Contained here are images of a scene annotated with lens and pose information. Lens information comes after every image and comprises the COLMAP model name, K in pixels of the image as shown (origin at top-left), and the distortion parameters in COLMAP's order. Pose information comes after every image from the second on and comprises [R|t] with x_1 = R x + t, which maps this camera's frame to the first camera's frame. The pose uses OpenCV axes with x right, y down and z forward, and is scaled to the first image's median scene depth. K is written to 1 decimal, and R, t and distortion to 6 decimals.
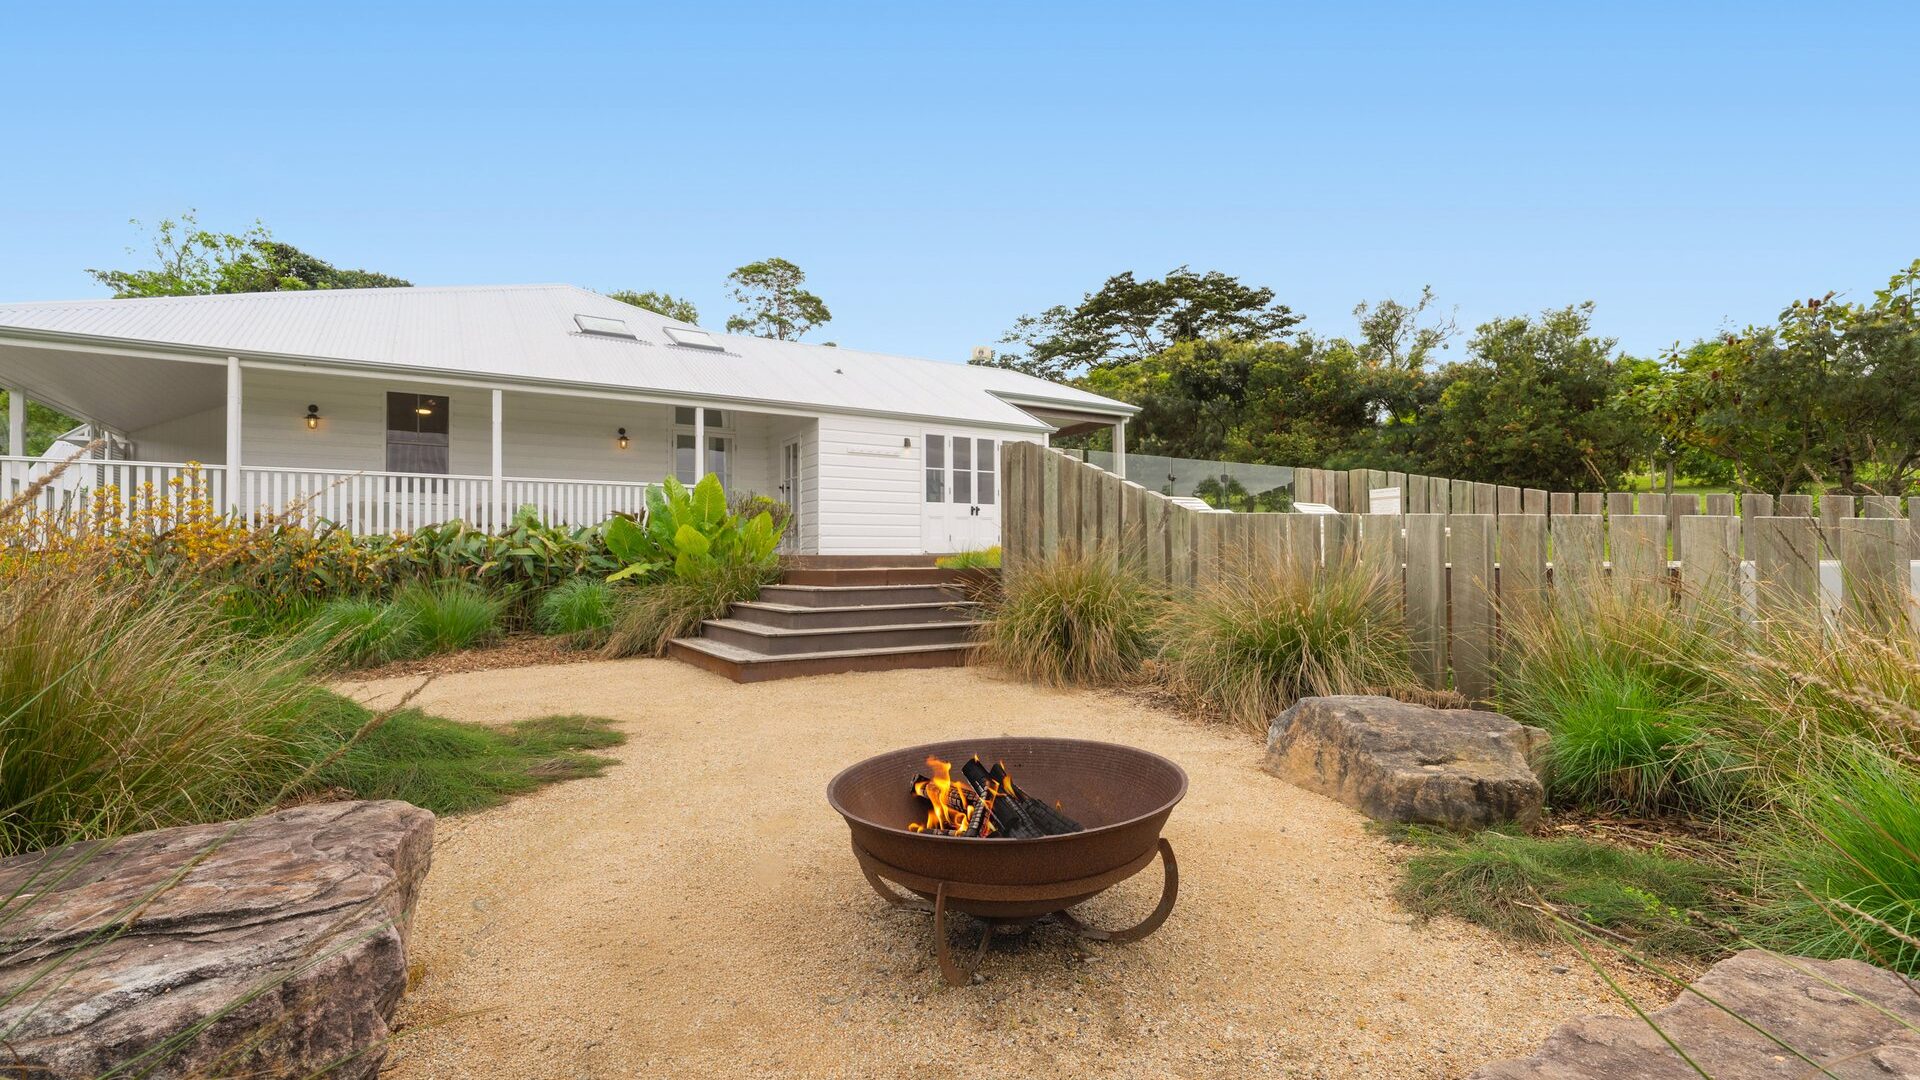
lens RADIAL K [[874.9, 0, 961.9], [0, 874.9, 545.6], [0, 0, 1]] dist [-0.001529, -0.000199]
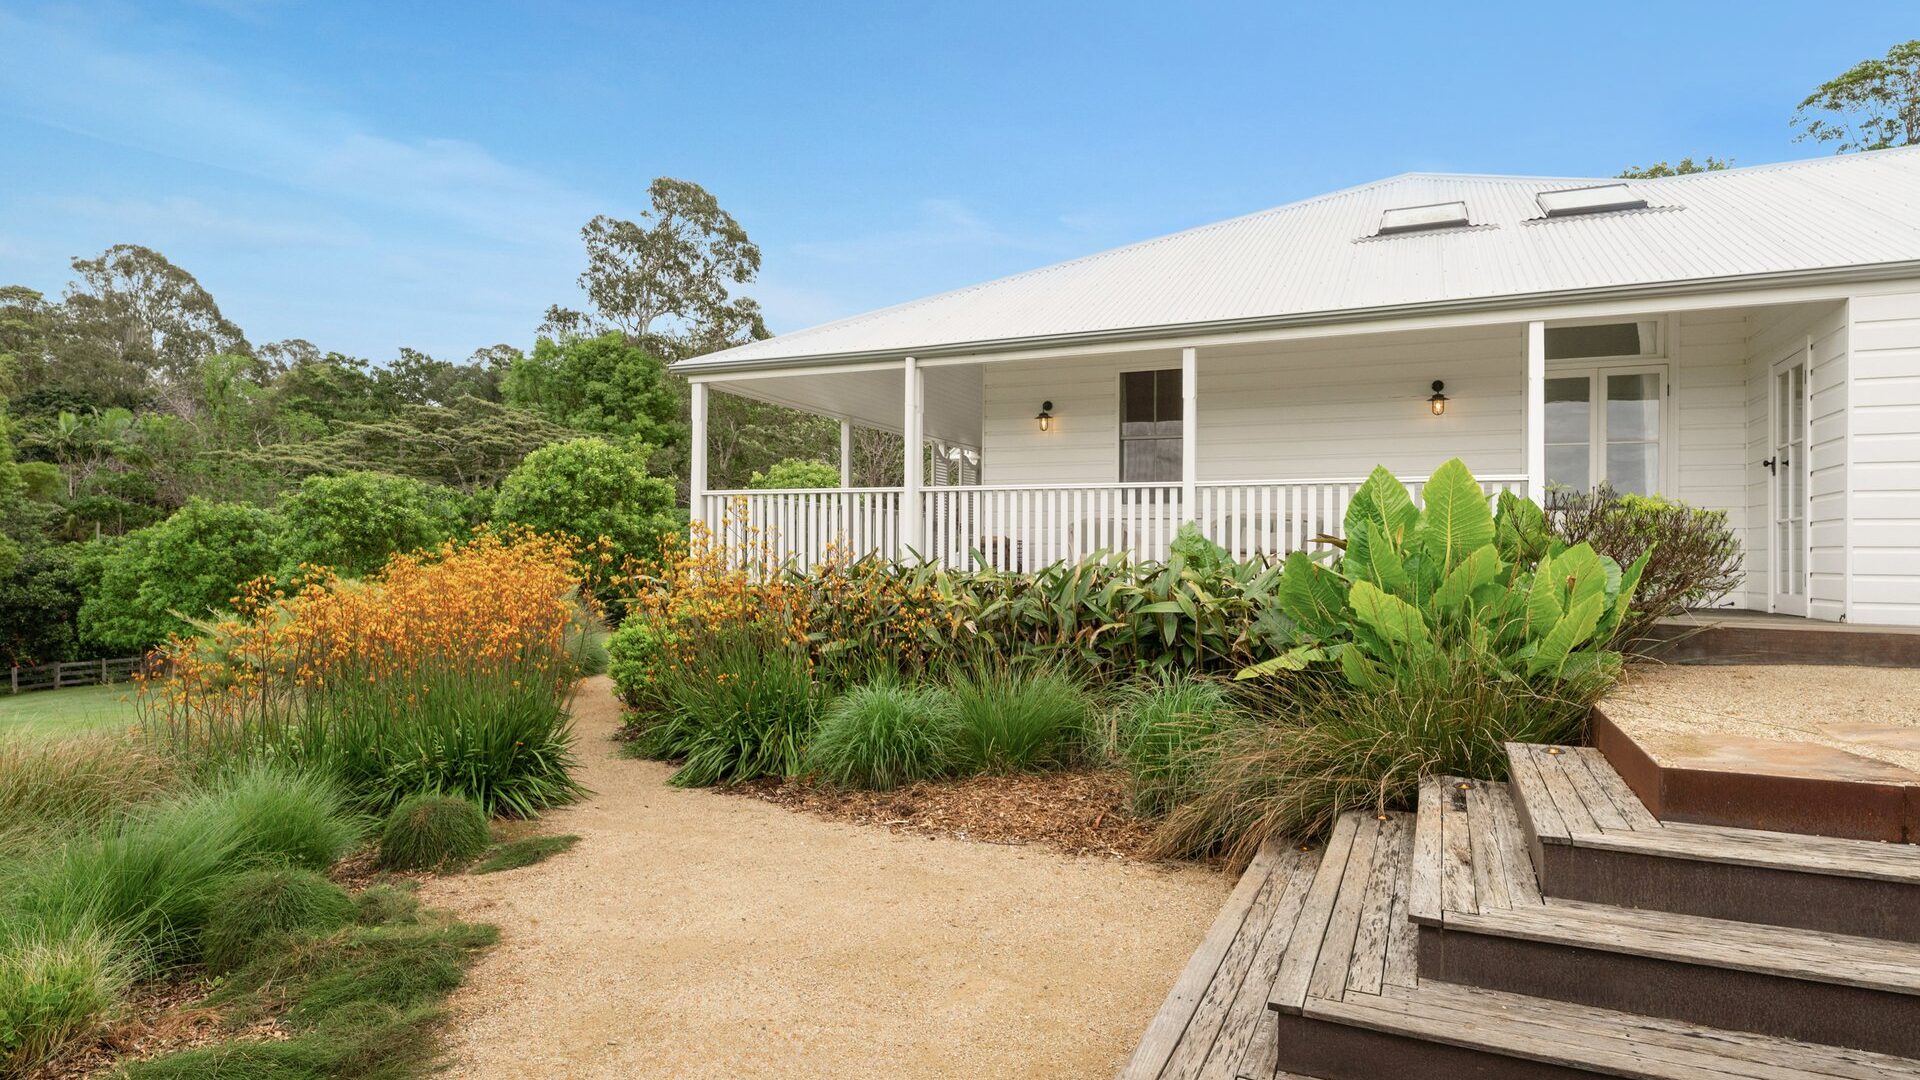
lens RADIAL K [[1048.1, 0, 960.5], [0, 1048.1, 541.6], [0, 0, 1]] dist [0.002395, 0.000129]
pose [[0.566950, -0.000662, -0.823752, 0.015257], [0.006212, 0.999975, 0.003472, -0.033428], [0.823729, -0.007085, 0.566940, 0.368834]]
